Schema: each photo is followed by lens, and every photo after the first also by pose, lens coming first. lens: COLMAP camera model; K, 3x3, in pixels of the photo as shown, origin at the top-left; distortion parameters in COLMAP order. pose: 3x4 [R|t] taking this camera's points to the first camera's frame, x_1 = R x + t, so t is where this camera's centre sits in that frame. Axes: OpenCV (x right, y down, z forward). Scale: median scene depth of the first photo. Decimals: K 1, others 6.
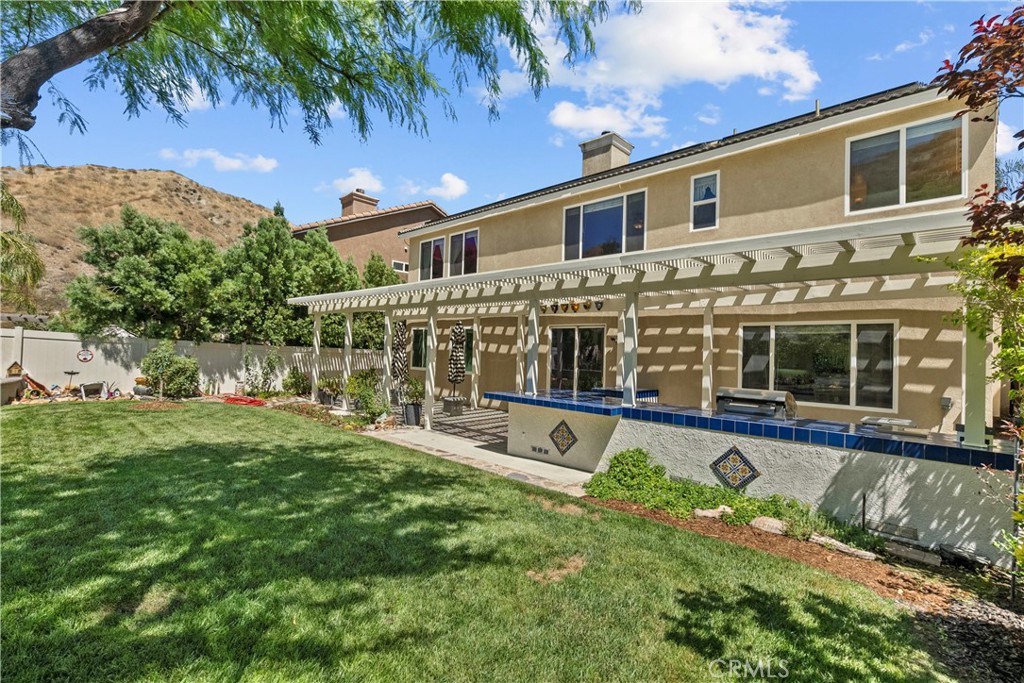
lens RADIAL K [[465.3, 0, 513.4], [0, 465.3, 339.8], [0, 0, 1]] dist [-0.007188, 0.004558]
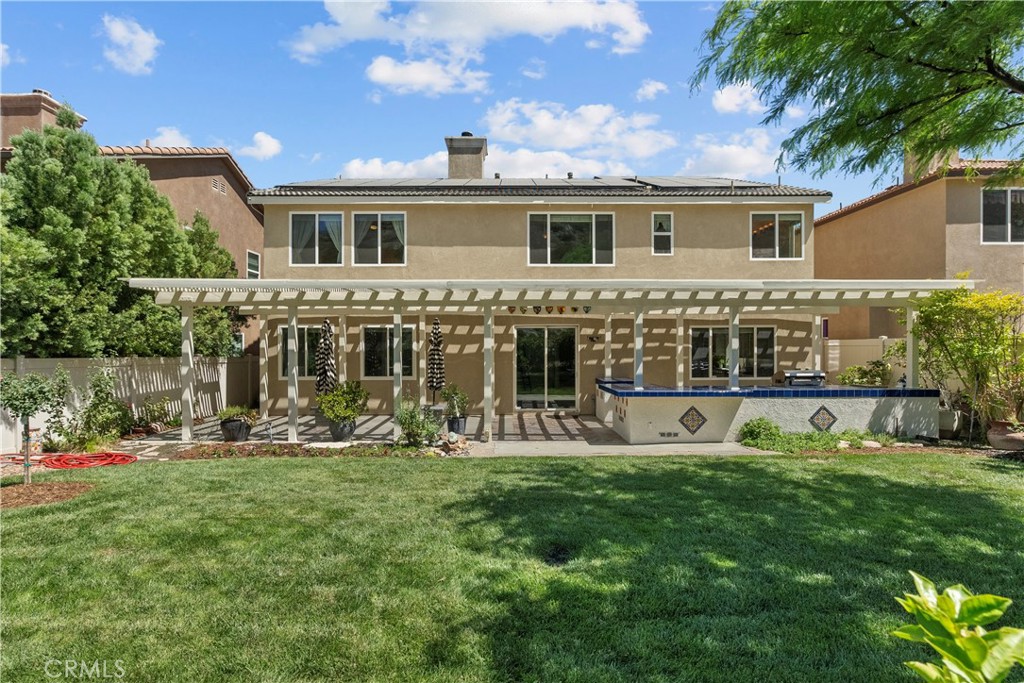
lens RADIAL K [[465.3, 0, 514.8], [0, 465.3, 344.6], [0, 0, 1]] dist [-0.007188, 0.004558]
pose [[0.716331, -0.030955, 0.697073, -0.842114], [0.008148, 0.999318, 0.036003, -0.031223], [-0.697713, -0.020110, 0.716095, 0.342688]]
